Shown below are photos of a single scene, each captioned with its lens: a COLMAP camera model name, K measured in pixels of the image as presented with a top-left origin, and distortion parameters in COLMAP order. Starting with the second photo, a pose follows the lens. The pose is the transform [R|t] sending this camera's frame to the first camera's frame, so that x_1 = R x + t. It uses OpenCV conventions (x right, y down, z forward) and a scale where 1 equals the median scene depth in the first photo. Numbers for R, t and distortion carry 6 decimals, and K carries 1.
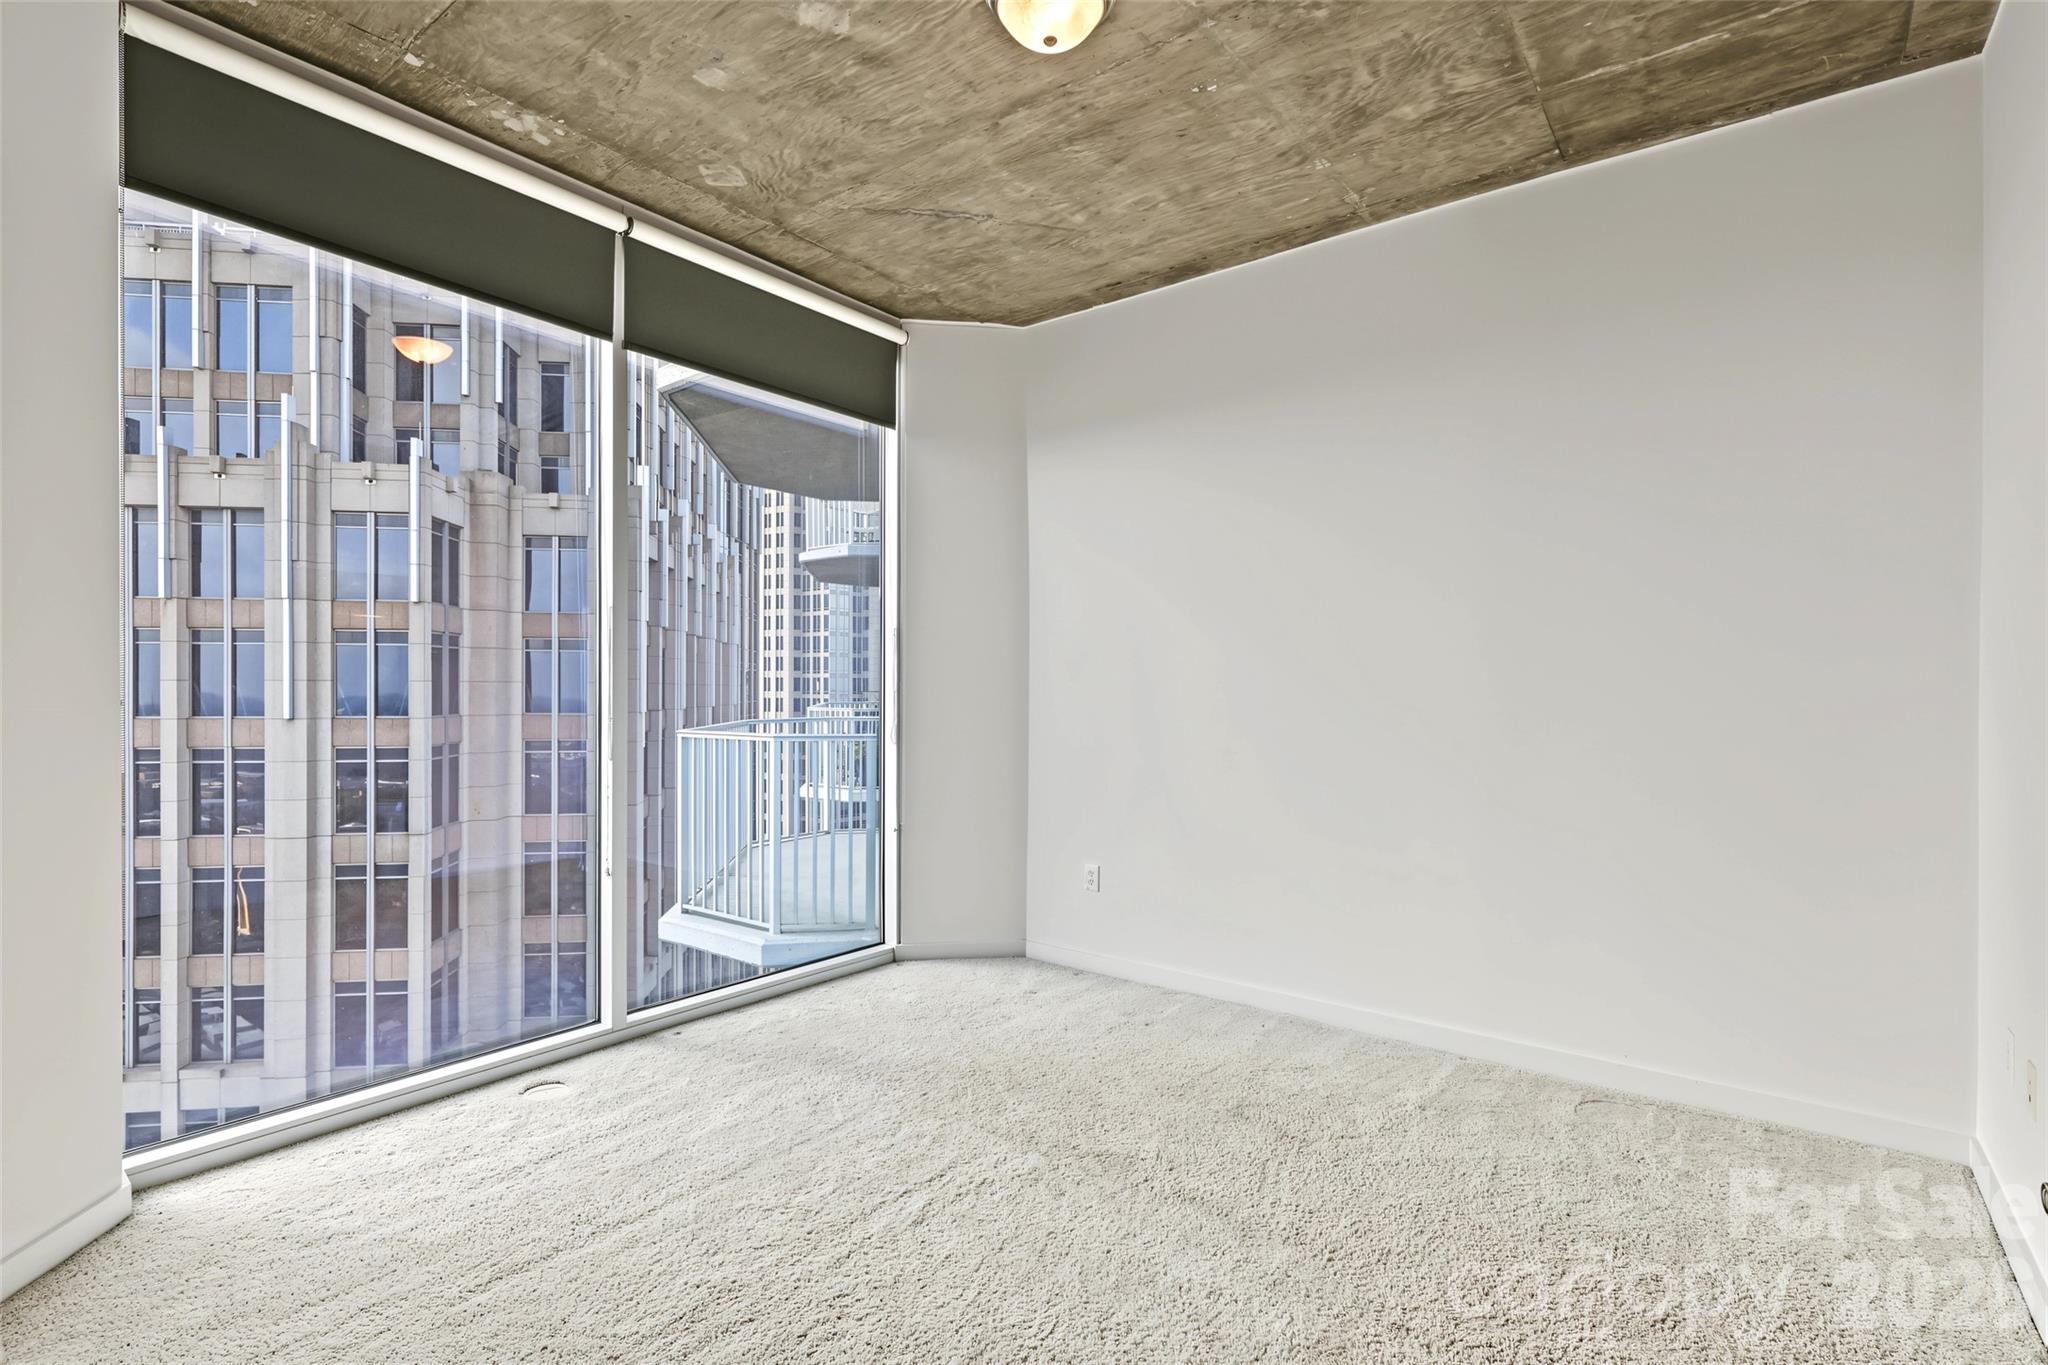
lens RADIAL K [[997.8, 0, 1002.3], [0, 997.8, 686.5], [0, 0, 1]] dist [0.005754, 0.000605]
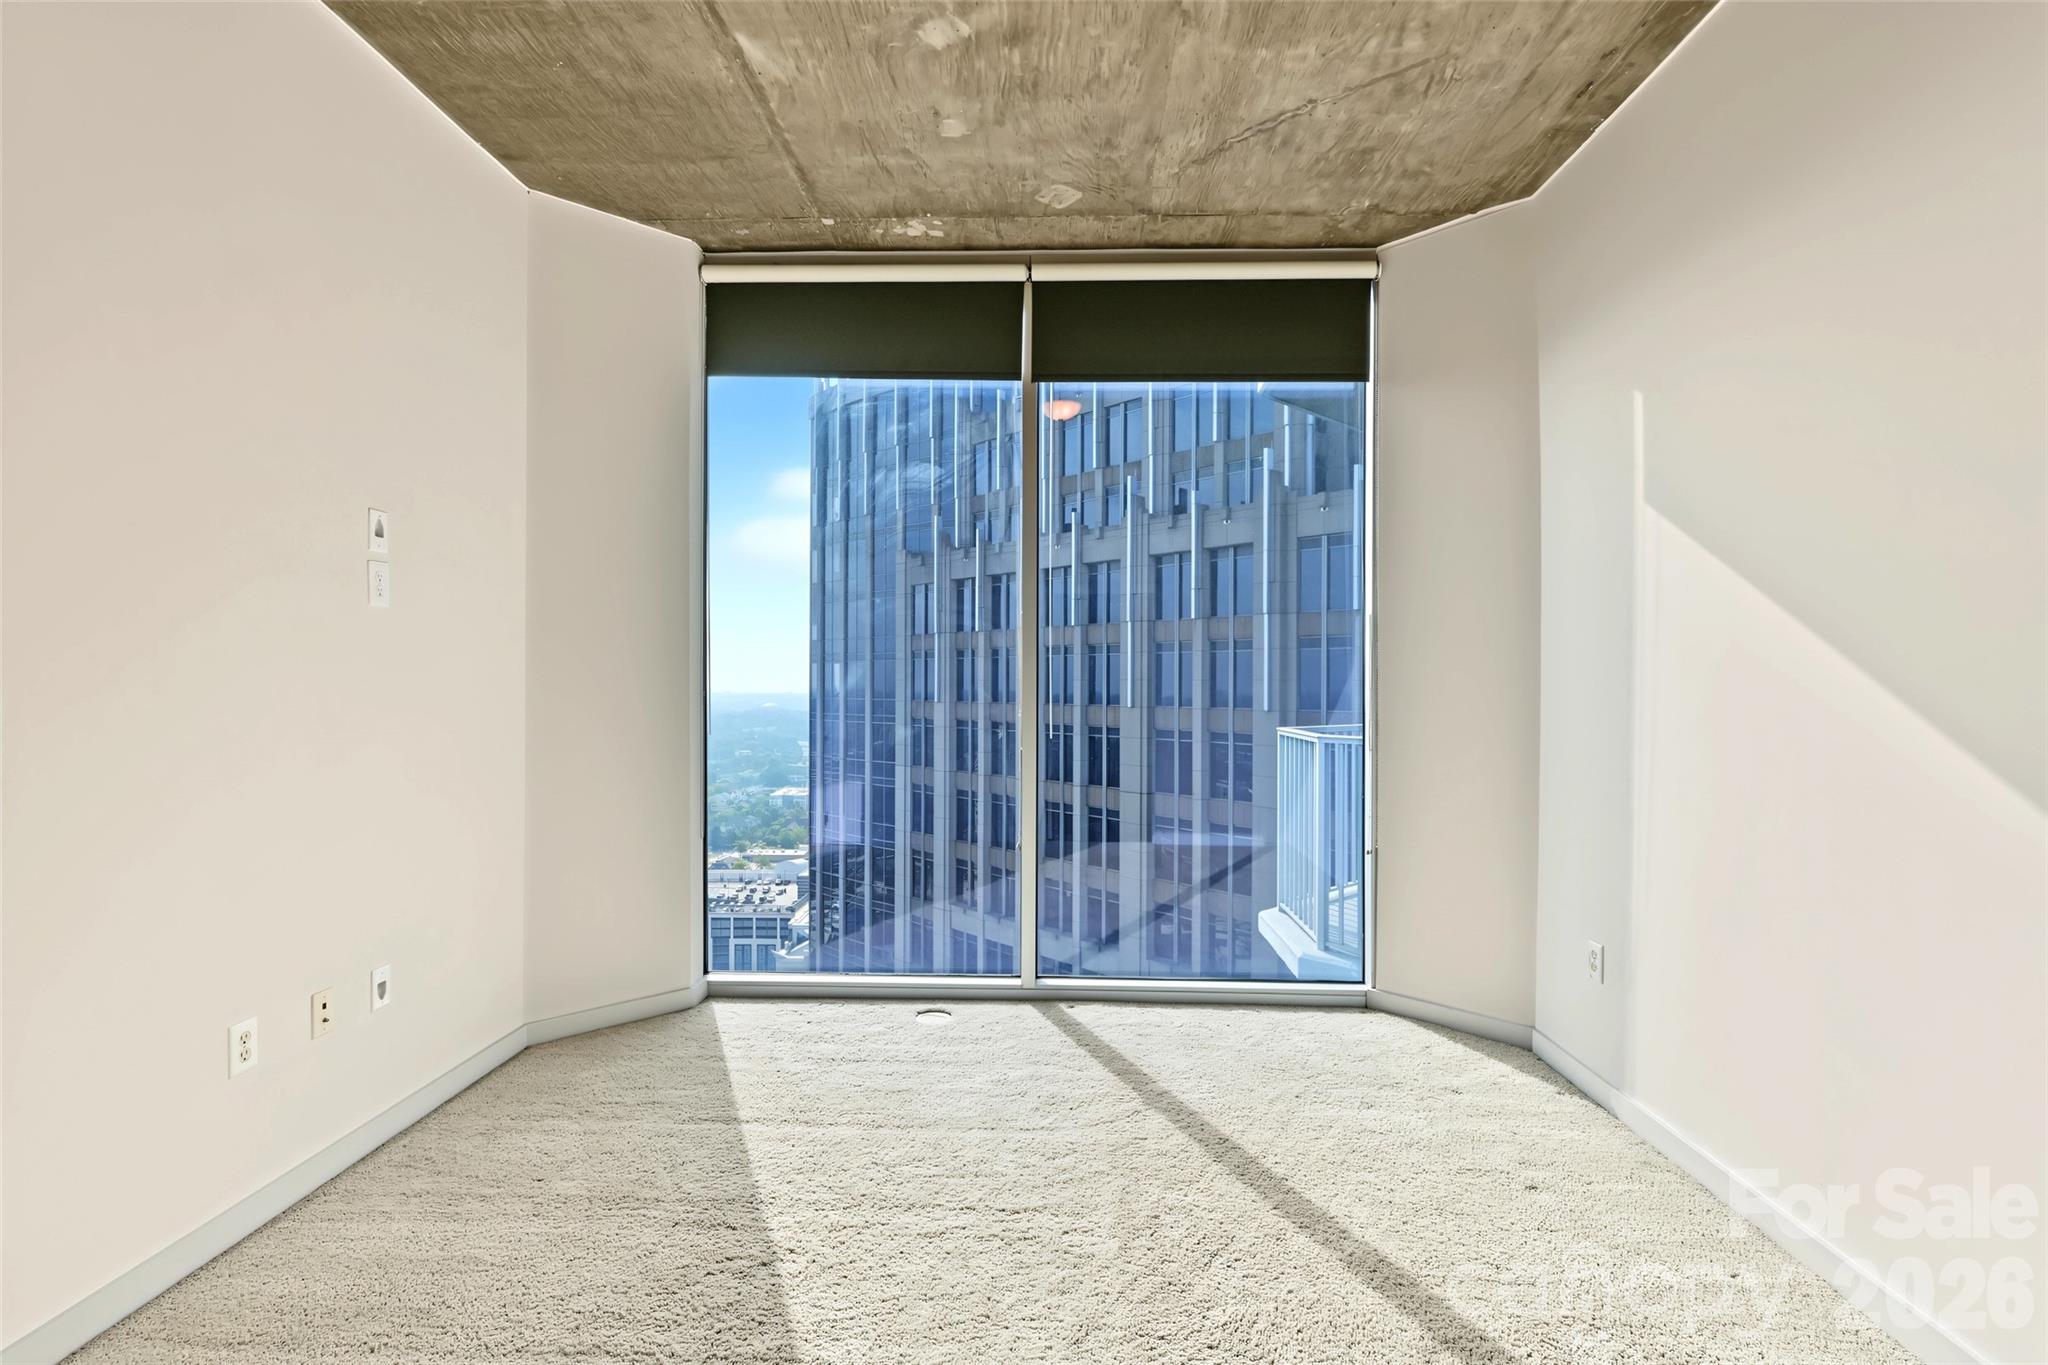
lens RADIAL K [[964.8, 0, 1013.2], [0, 964.8, 682.3], [0, 0, 1]] dist [0.002841, 0.000323]
pose [[0.579518, -0.002539, -0.814955, 0.421243], [0.000269, 0.999996, -0.002925, 0.001820], [0.814959, 0.001475, 0.579517, 0.304165]]
